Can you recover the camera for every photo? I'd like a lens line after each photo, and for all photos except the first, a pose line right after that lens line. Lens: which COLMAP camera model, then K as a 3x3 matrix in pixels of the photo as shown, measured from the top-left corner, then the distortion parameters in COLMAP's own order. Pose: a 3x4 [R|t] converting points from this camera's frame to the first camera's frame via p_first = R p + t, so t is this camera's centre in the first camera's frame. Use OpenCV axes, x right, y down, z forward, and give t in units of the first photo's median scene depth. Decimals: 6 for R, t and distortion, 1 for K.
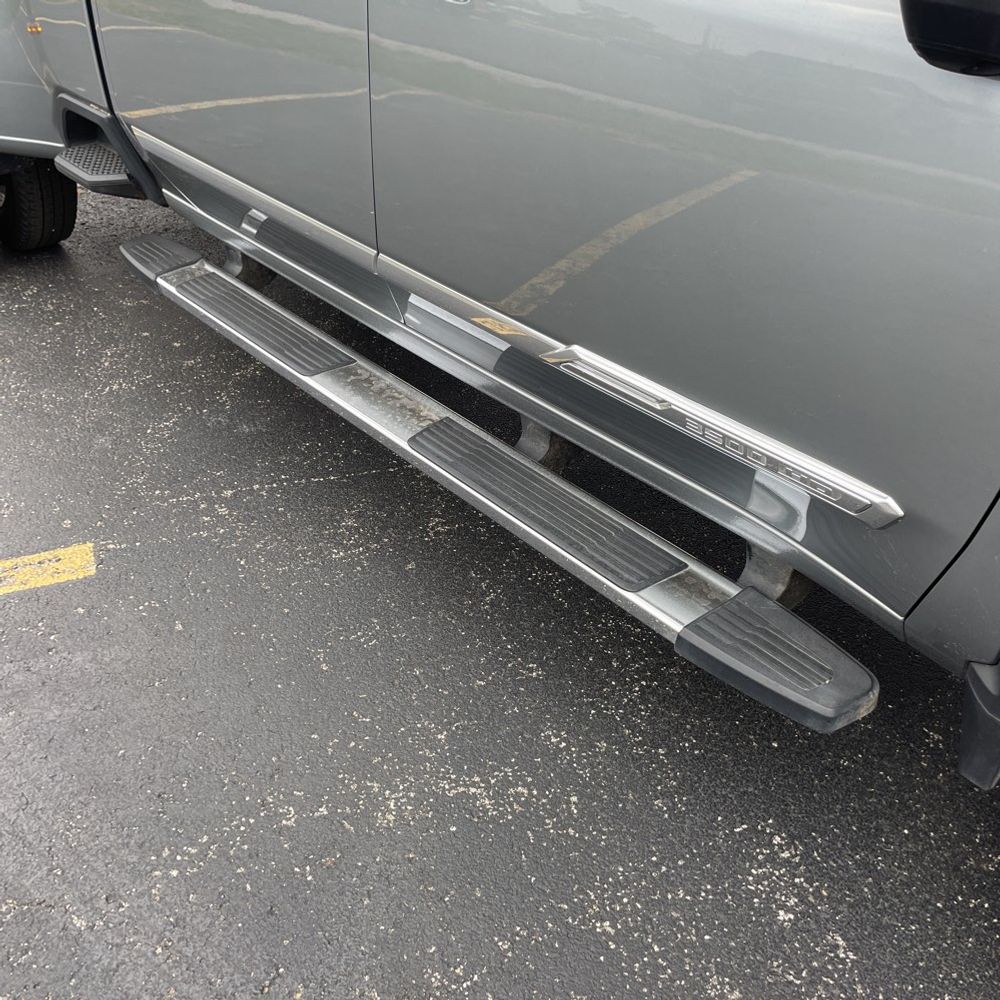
lens RADIAL K [[1009.6, 0, 497.7], [0, 1009.6, 472.2], [0, 0, 1]] dist [0.046133, 0.000000]
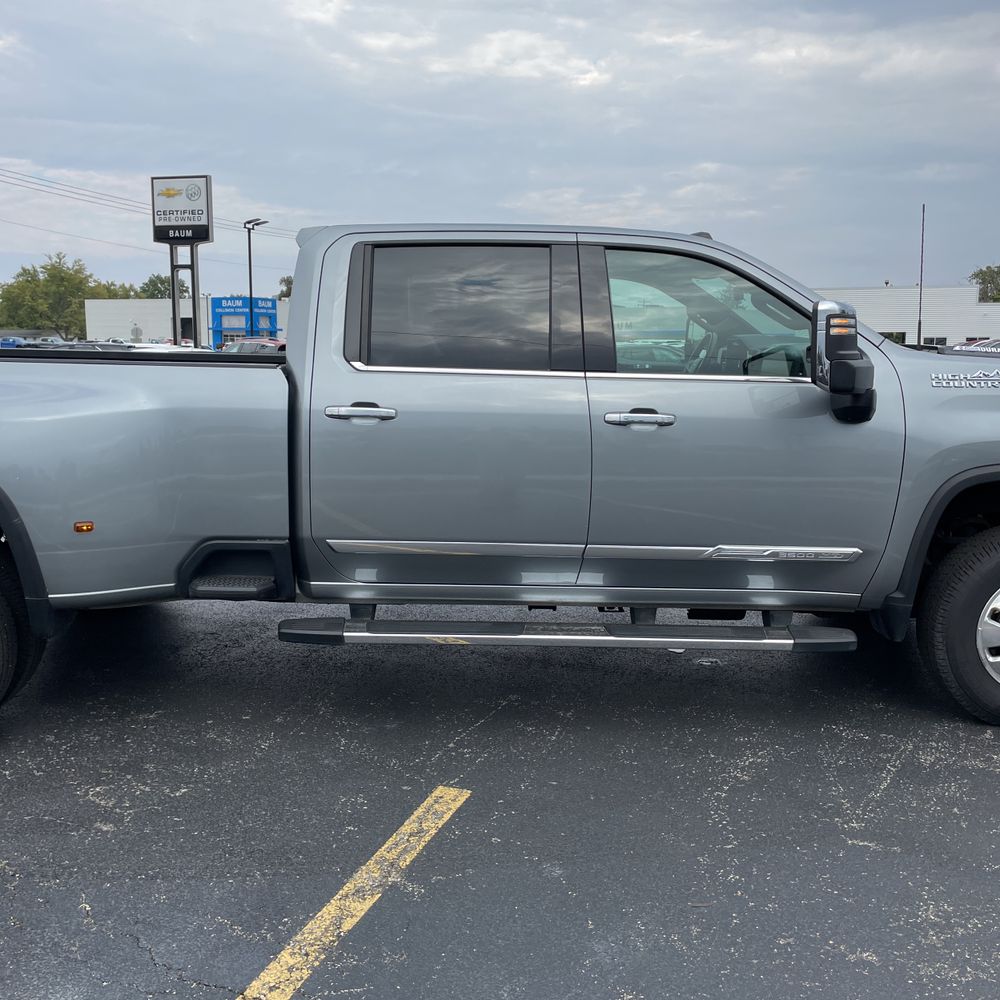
lens RADIAL K [[1054.8, 0, 483.0], [0, 1054.8, 479.8], [0, 0, 1]] dist [0.032976, 0.000000]
pose [[0.660484, -0.115740, 0.741866, -1.705235], [0.416293, 0.878727, -0.233535, 0.074707], [-0.624869, 0.463080, 0.628567, -0.264834]]
